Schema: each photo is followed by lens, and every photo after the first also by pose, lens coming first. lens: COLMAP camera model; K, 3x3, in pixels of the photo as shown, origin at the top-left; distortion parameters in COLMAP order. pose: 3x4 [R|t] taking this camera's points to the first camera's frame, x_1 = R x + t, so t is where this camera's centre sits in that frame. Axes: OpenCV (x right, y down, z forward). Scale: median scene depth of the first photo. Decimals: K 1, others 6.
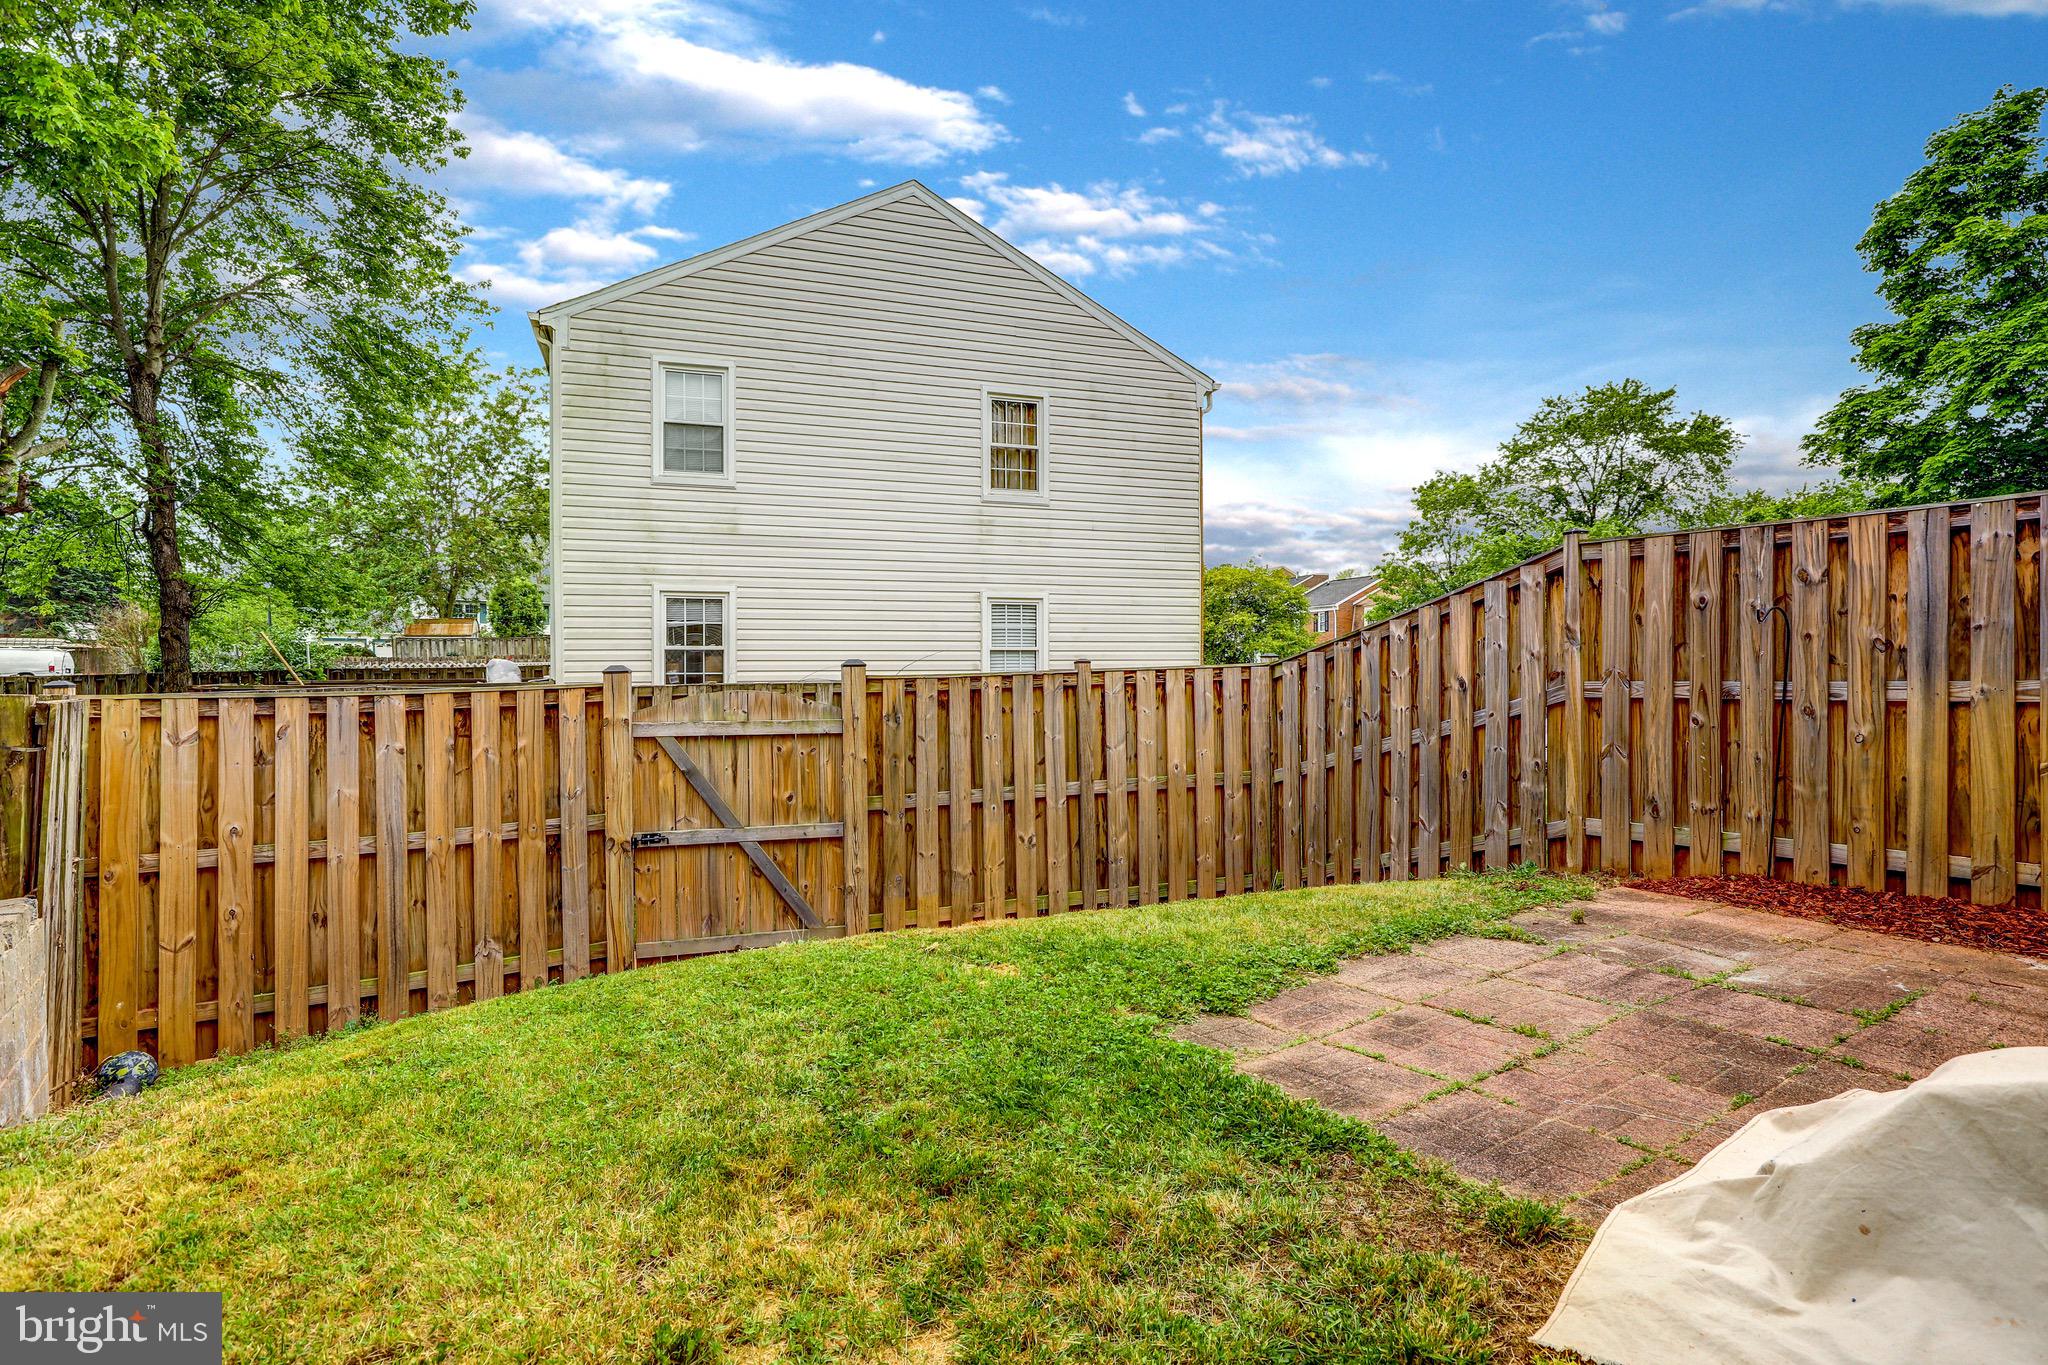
lens RADIAL K [[1078.5, 0, 1019.8], [0, 1078.5, 685.4], [0, 0, 1]] dist [0.000346, 0.000290]
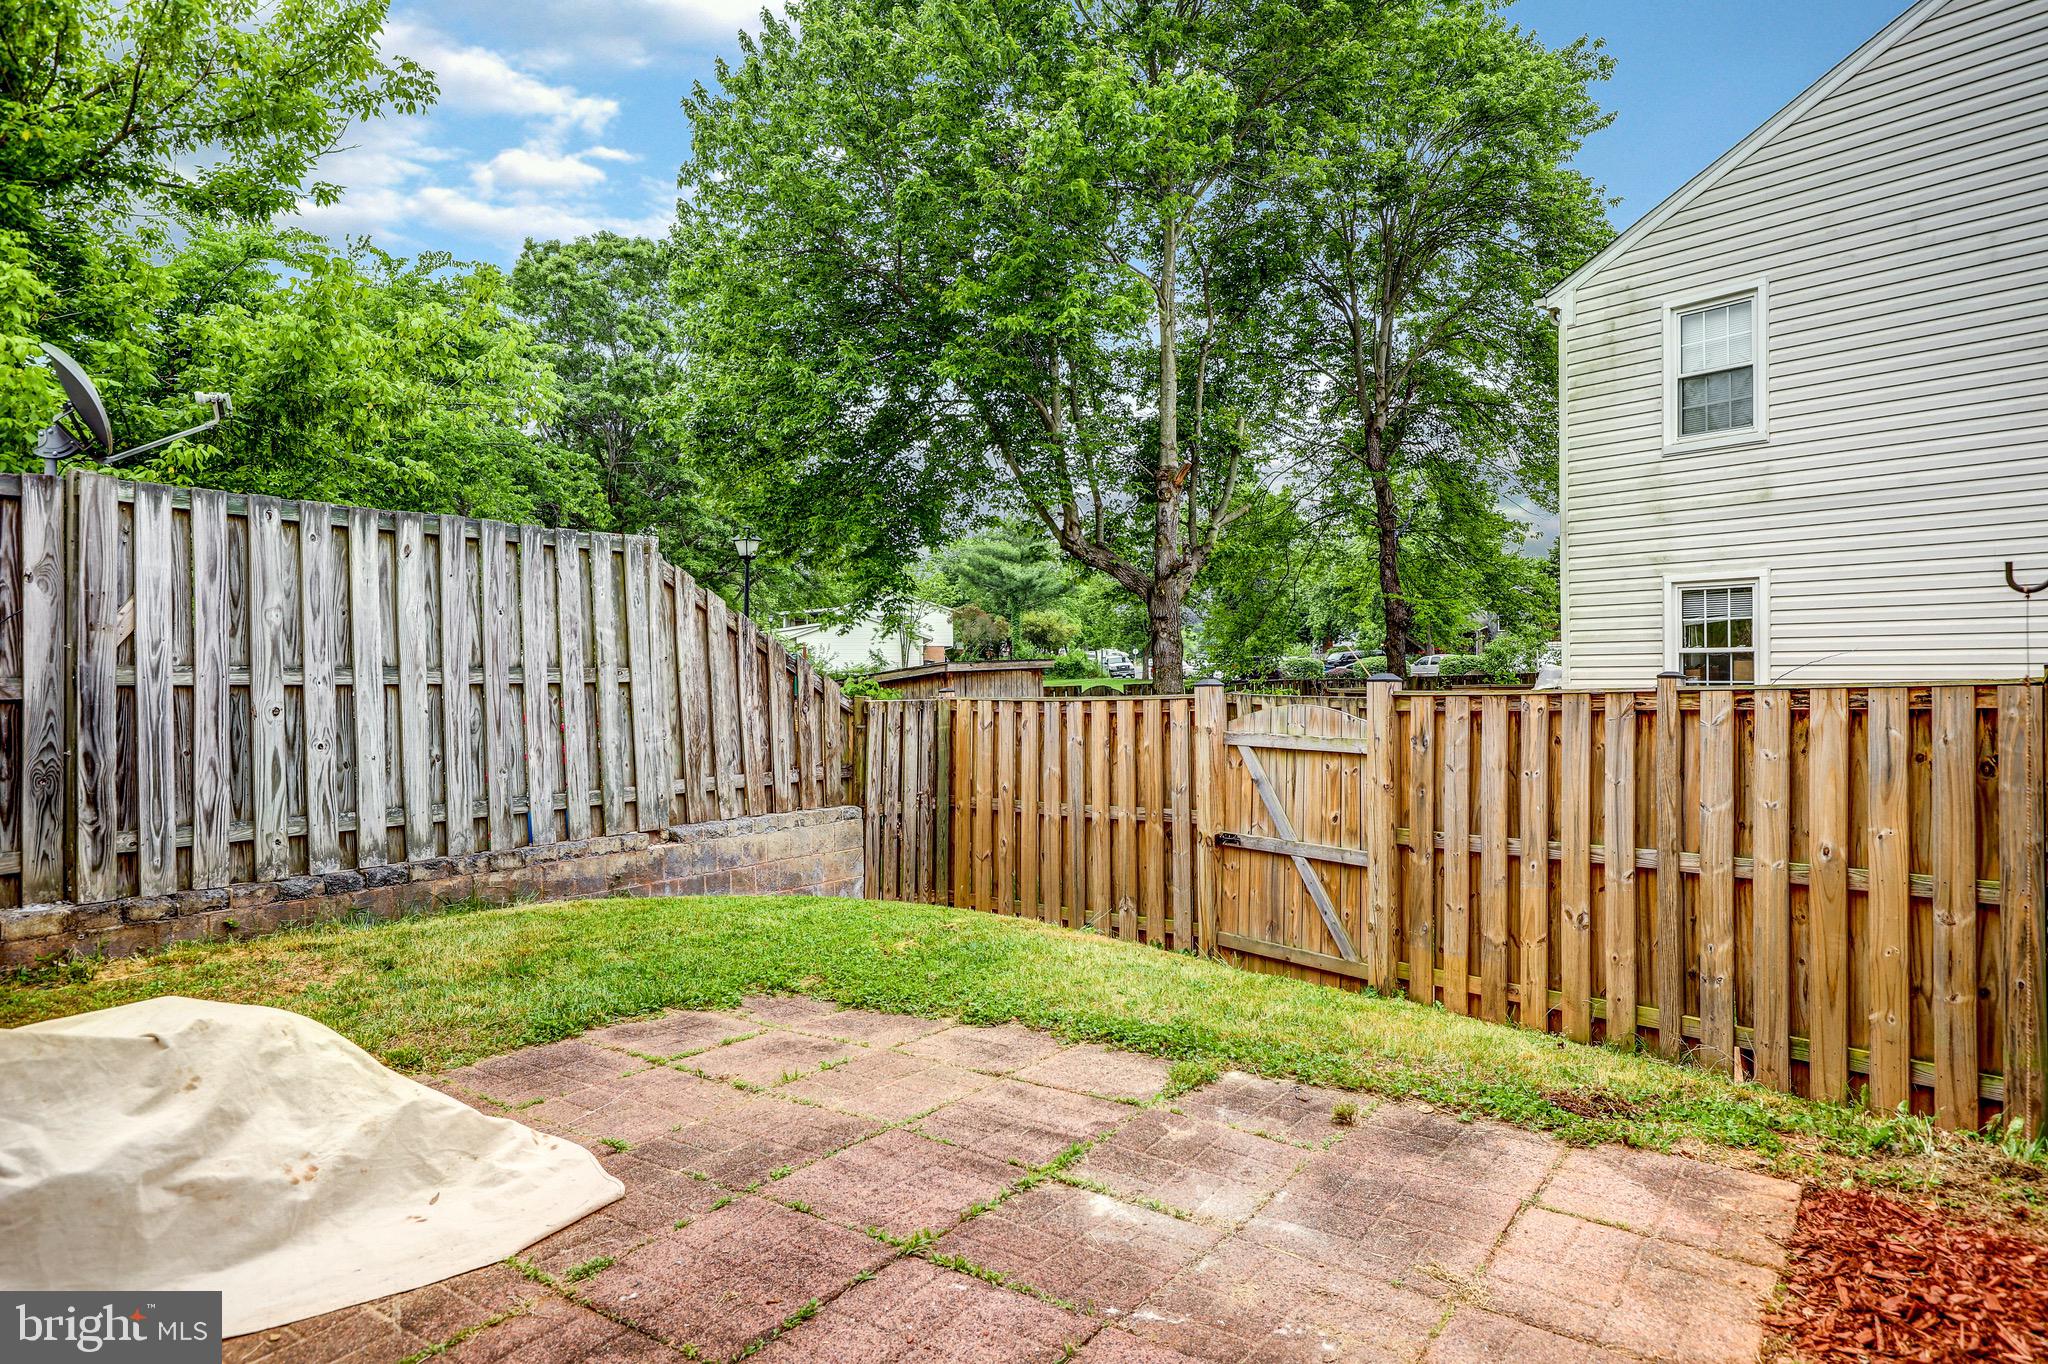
lens RADIAL K [[1240.0, 0, 1022.8], [0, 1240.0, 674.5], [0, 0, 1]] dist [0.005509, -0.000517]
pose [[0.283745, 0.002177, -0.958897, 0.752385], [-0.008128, 0.999967, -0.000135, -0.020689], [0.958865, 0.007833, 0.283754, 0.414416]]
